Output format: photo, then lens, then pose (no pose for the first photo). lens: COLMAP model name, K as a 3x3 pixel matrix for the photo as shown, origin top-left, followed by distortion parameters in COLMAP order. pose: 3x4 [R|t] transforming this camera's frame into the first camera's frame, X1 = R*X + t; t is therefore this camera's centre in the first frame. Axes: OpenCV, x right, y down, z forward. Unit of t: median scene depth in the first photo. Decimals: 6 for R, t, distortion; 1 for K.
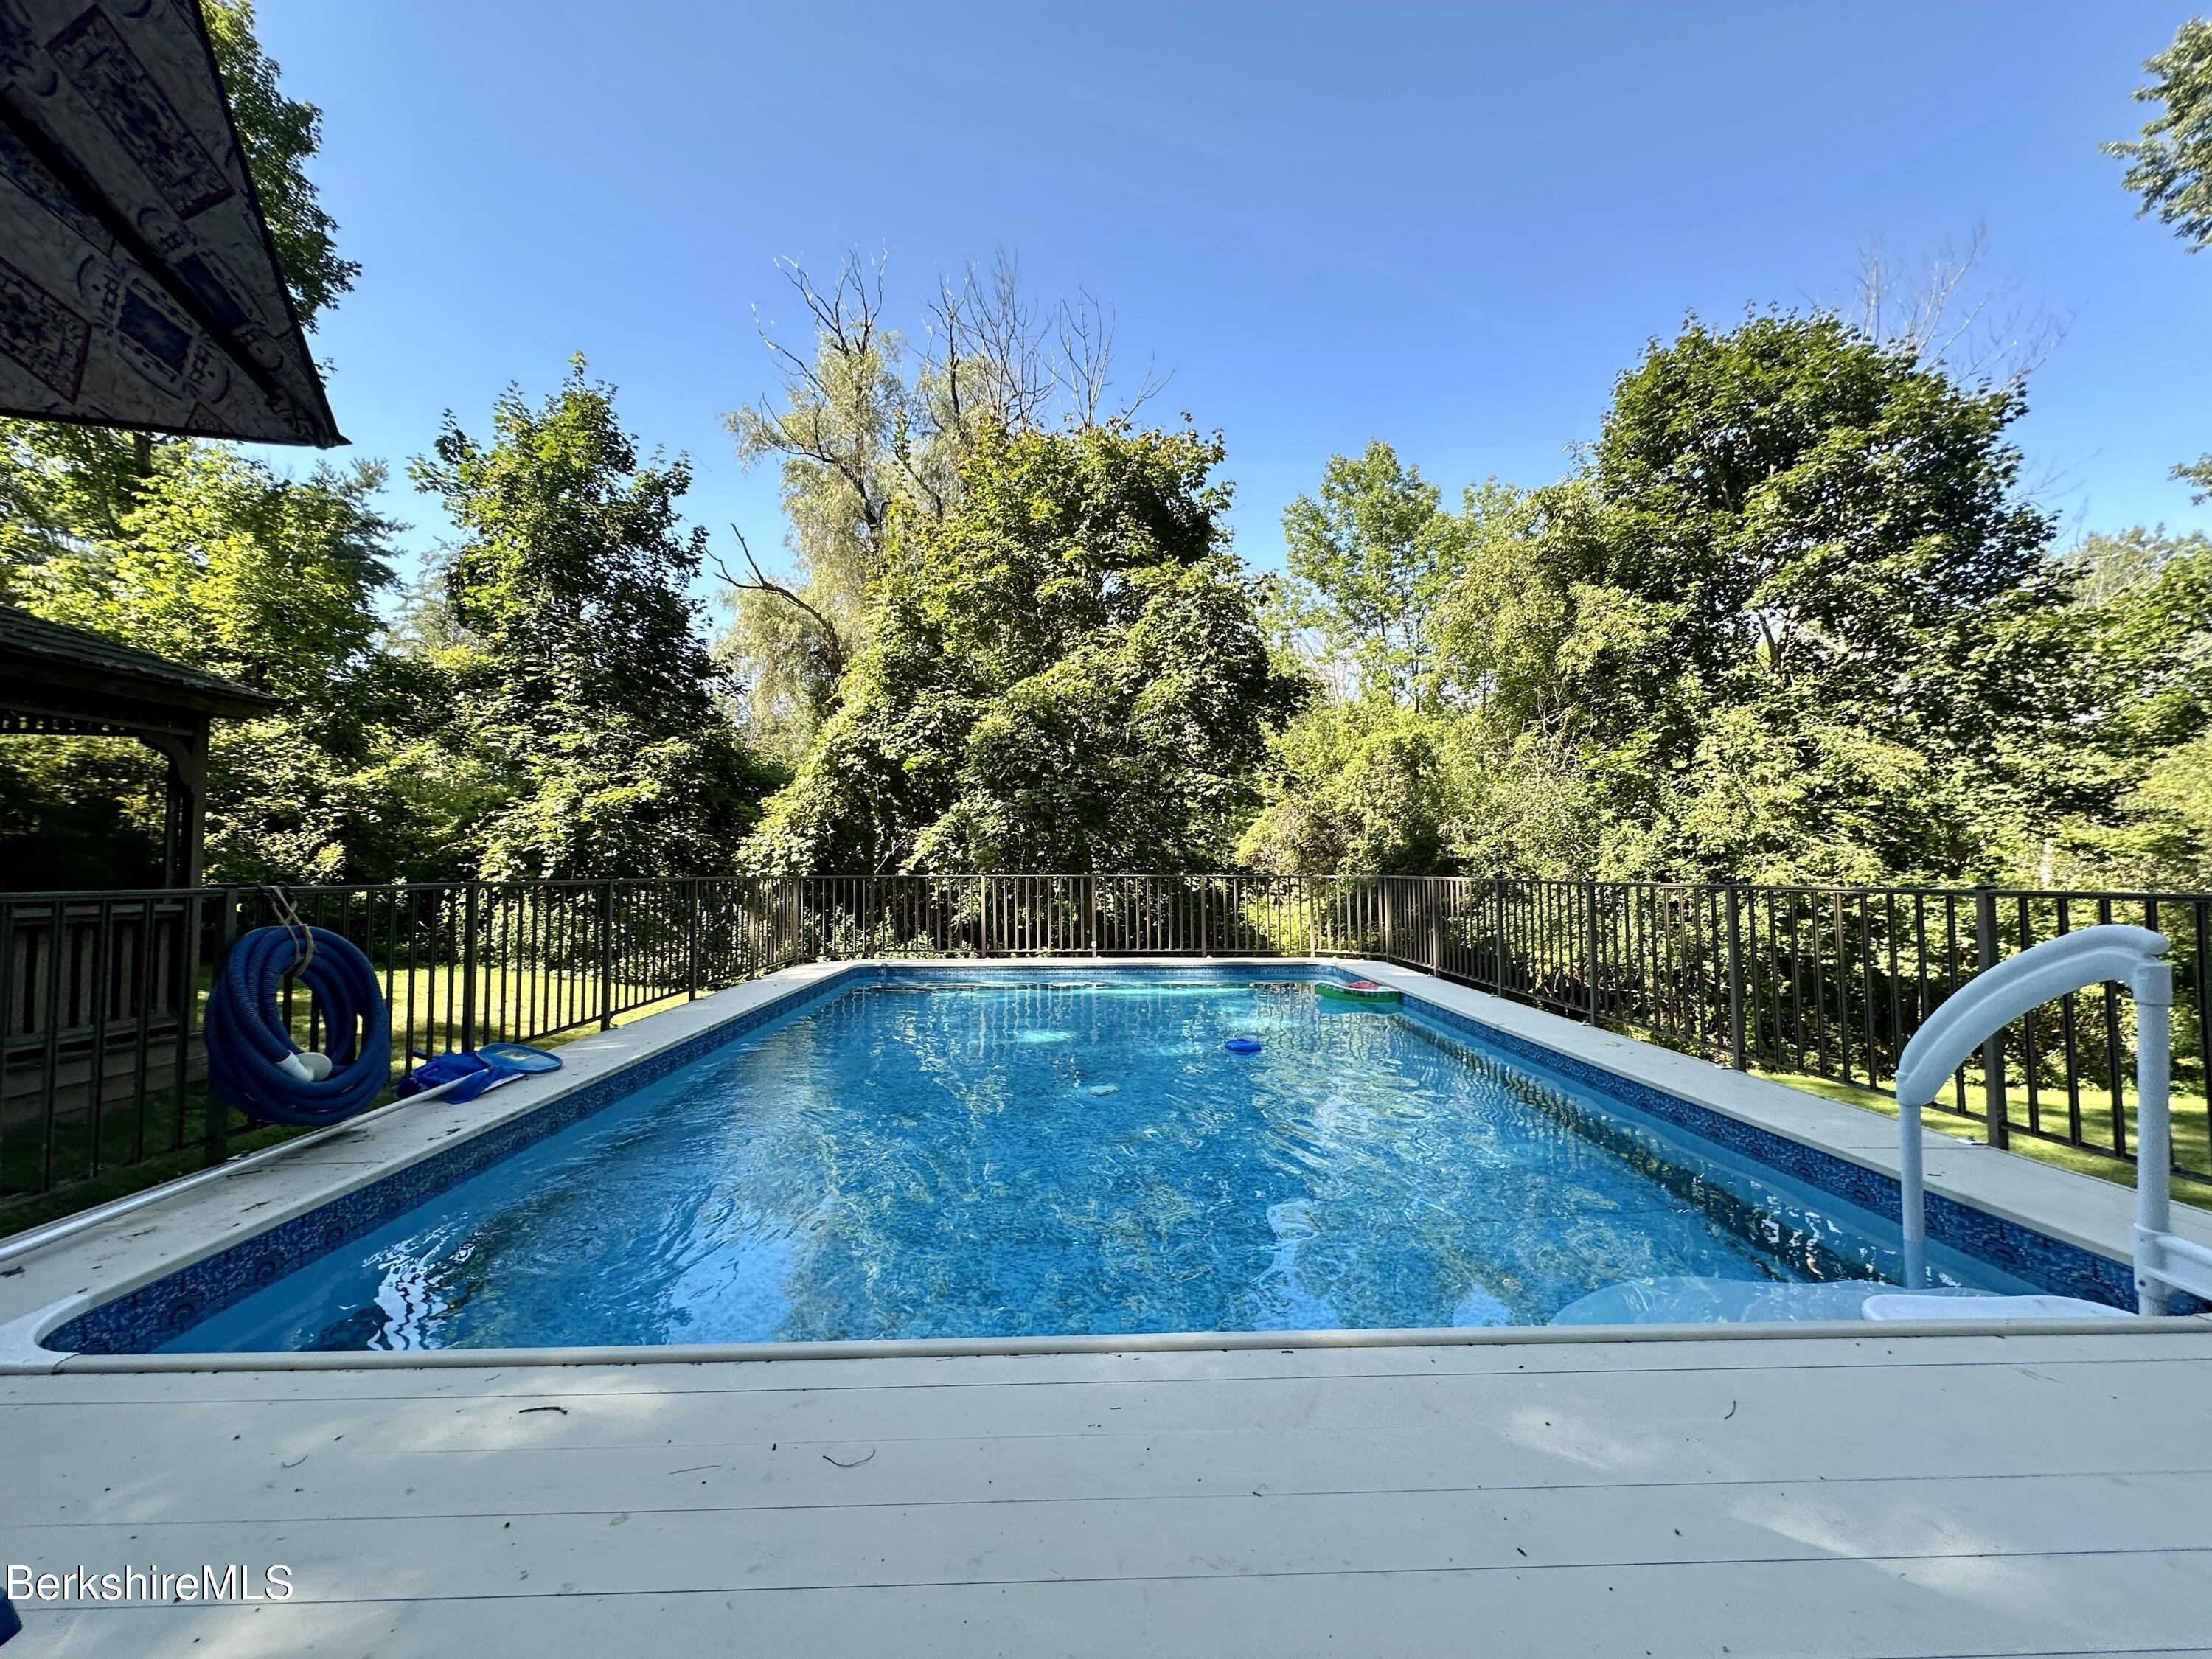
lens RADIAL K [[887.5, 0, 1117.2], [0, 887.5, 834.5], [0, 0, 1]] dist [-0.004135, -0.000792]
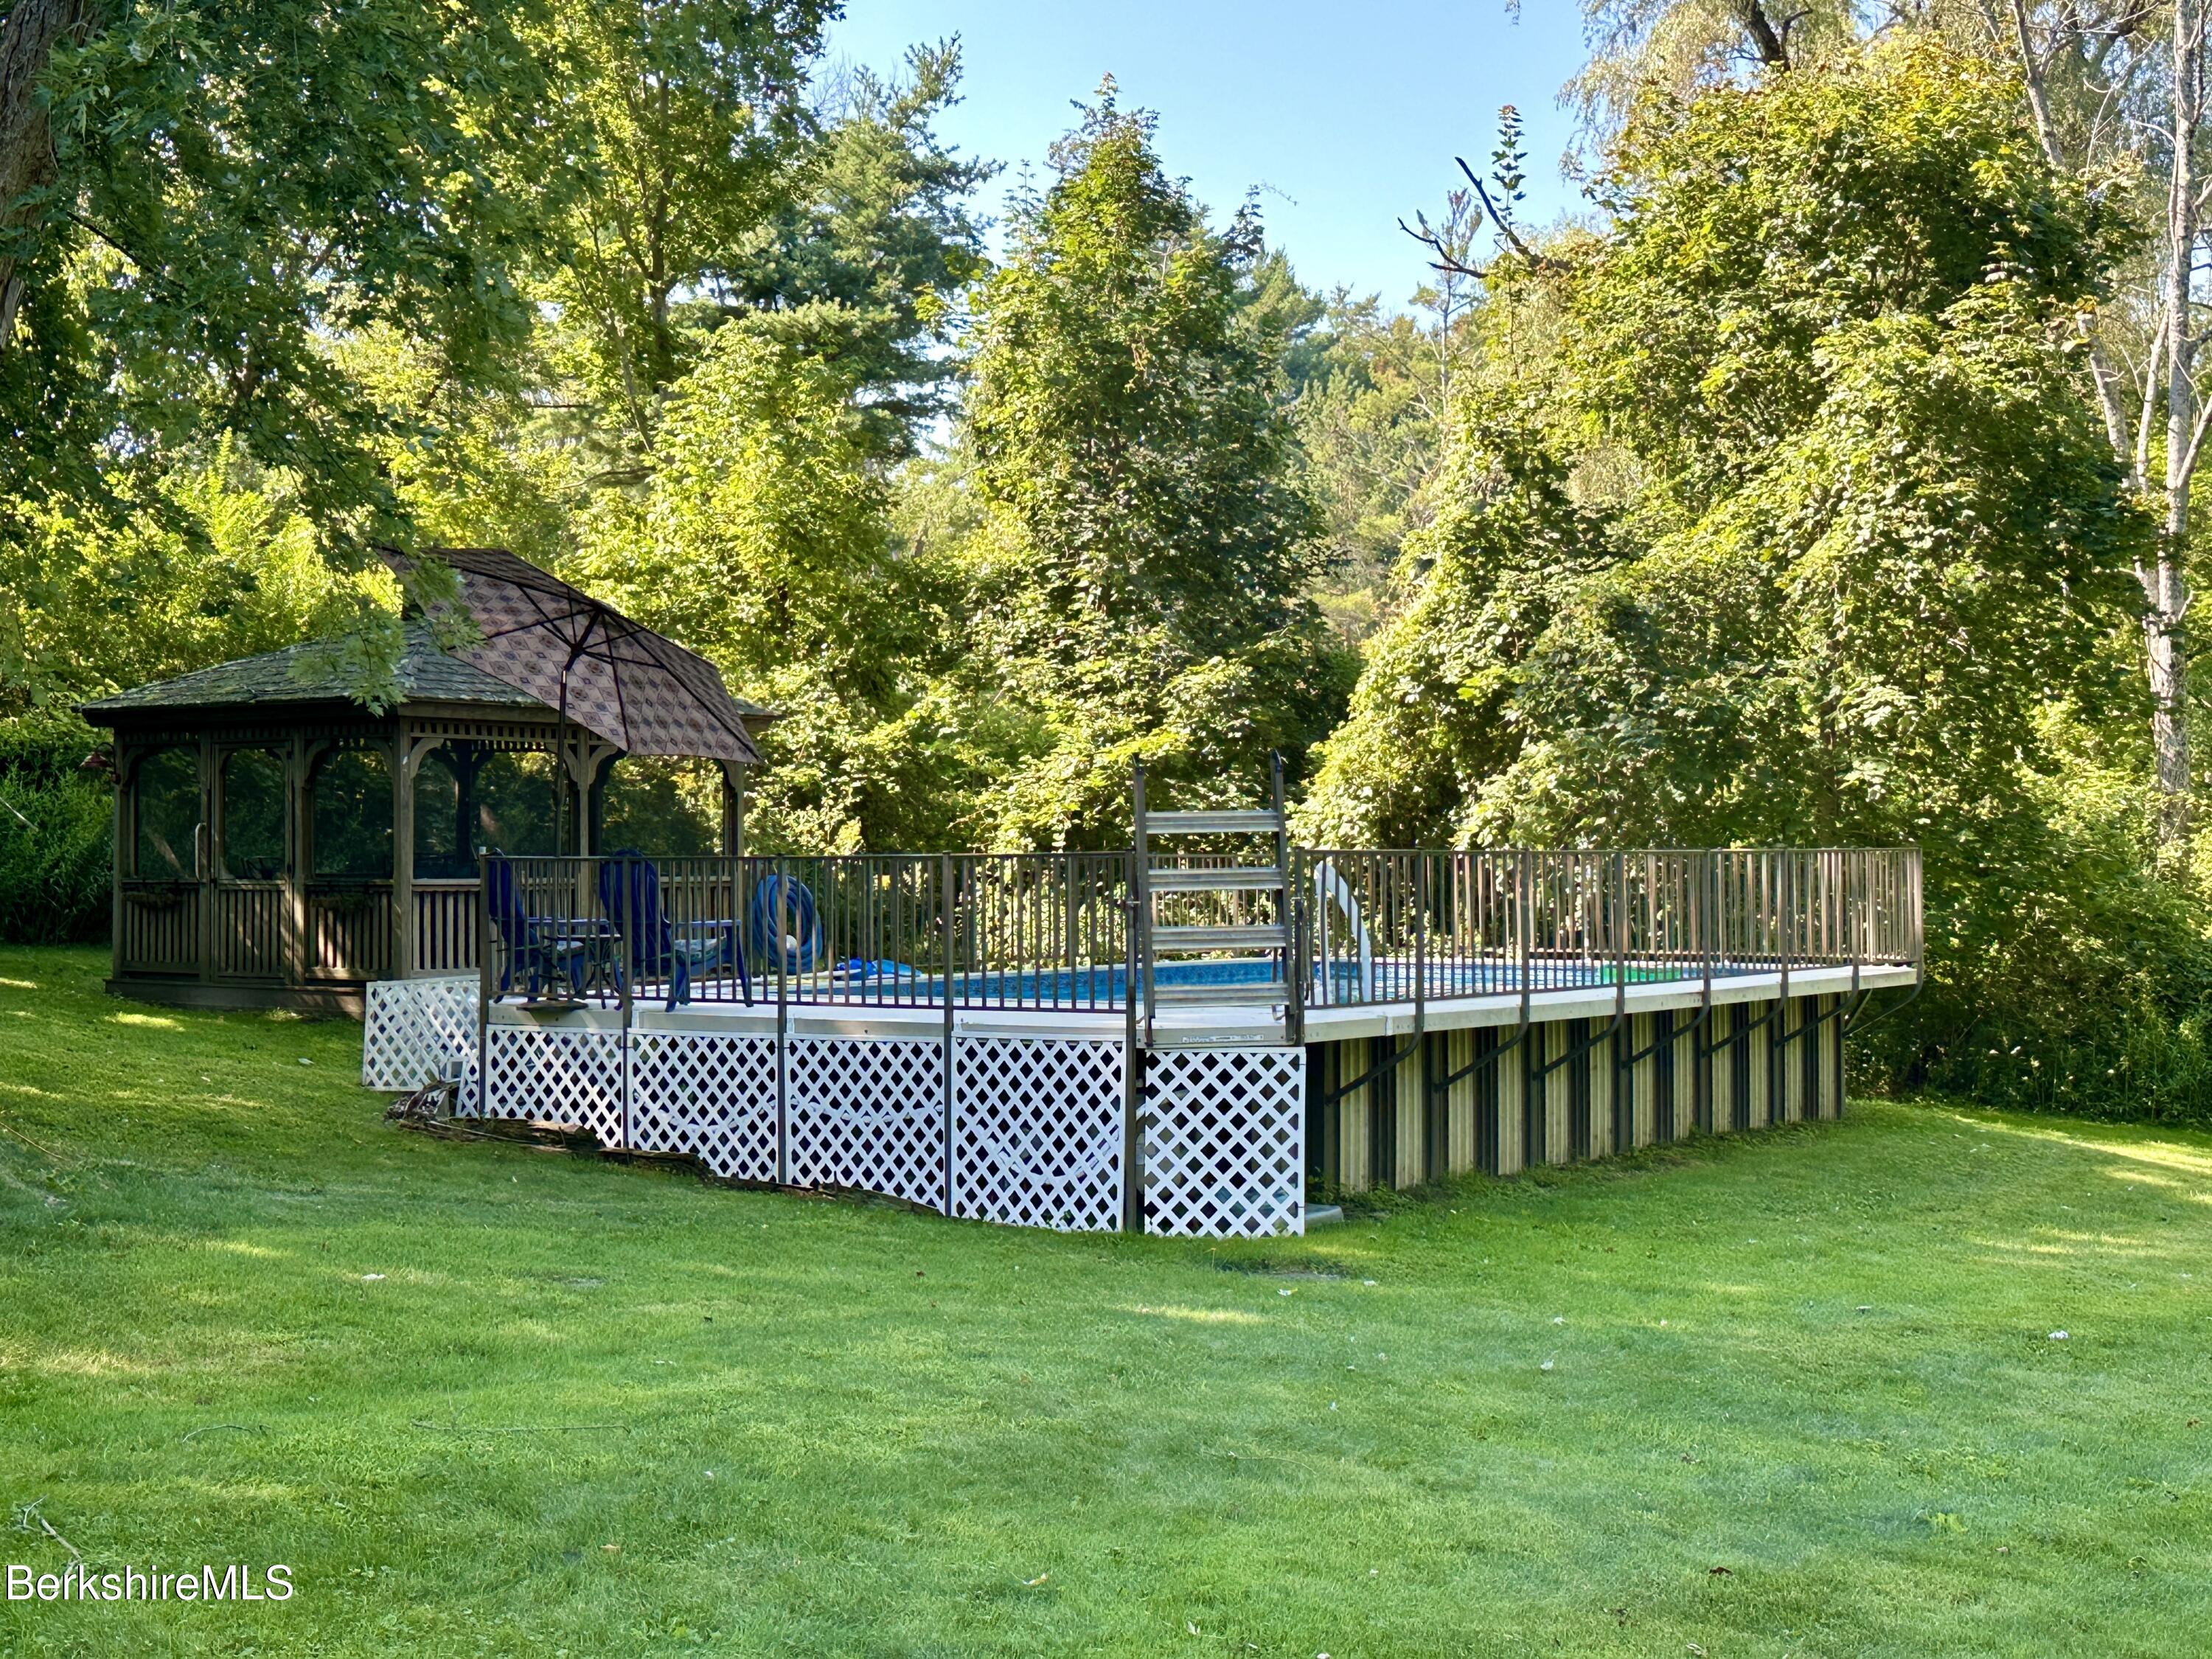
lens RADIAL K [[2970.2, 0, 1105.1], [0, 2970.2, 830.9], [0, 0, 1]] dist [0.023937, 0.000000]
pose [[0.781816, -0.013727, -0.623359, 0.929154], [0.032362, 0.999303, 0.018583, -0.022218], [0.622669, -0.034702, 0.781715, -0.922756]]
